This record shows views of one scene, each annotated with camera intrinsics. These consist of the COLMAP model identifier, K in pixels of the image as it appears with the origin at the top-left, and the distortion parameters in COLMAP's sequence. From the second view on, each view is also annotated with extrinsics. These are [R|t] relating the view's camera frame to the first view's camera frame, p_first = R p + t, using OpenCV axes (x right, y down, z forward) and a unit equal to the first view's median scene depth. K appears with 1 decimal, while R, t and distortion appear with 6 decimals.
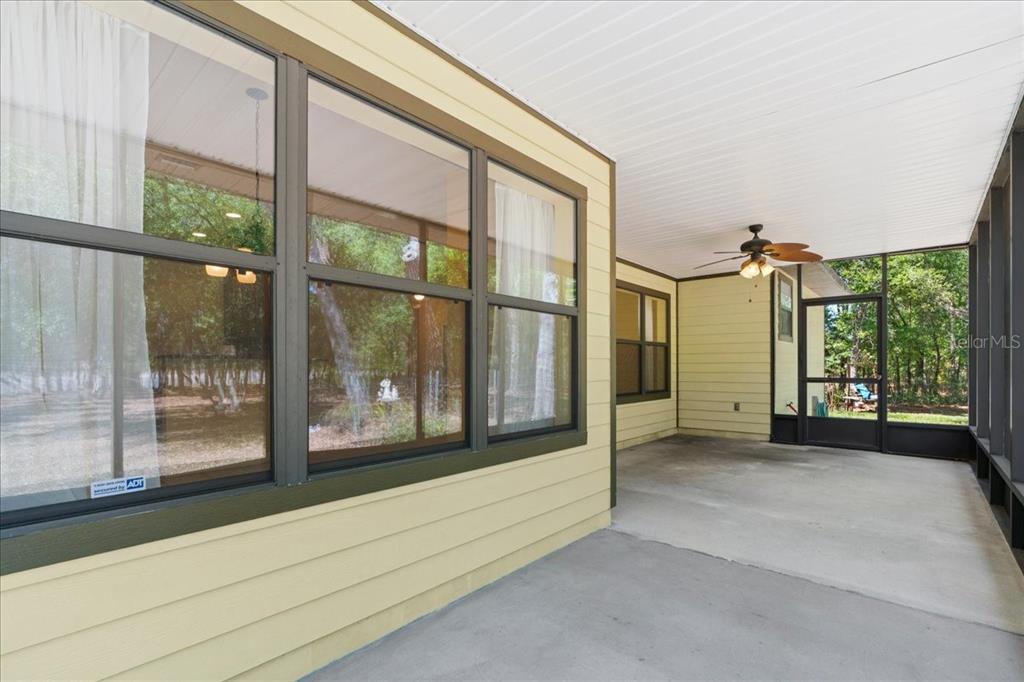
lens RADIAL K [[468.5, 0, 515.6], [0, 468.5, 366.4], [0, 0, 1]] dist [0.000088, -0.000003]
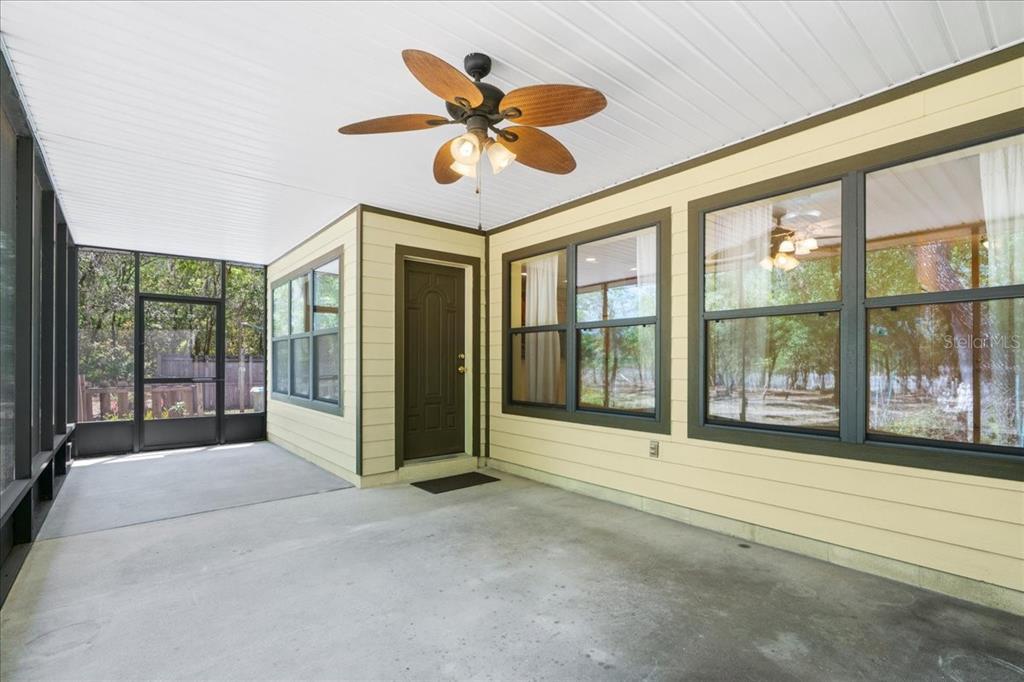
lens RADIAL K [[468.5, 0, 514.7], [0, 468.5, 358.9], [0, 0, 1]] dist [0.000088, -0.000003]
pose [[-0.156192, 0.001176, -0.987726, 1.020012], [-0.000361, 0.999999, 0.001248, -0.009133], [0.987727, 0.000552, -0.156191, 1.179367]]
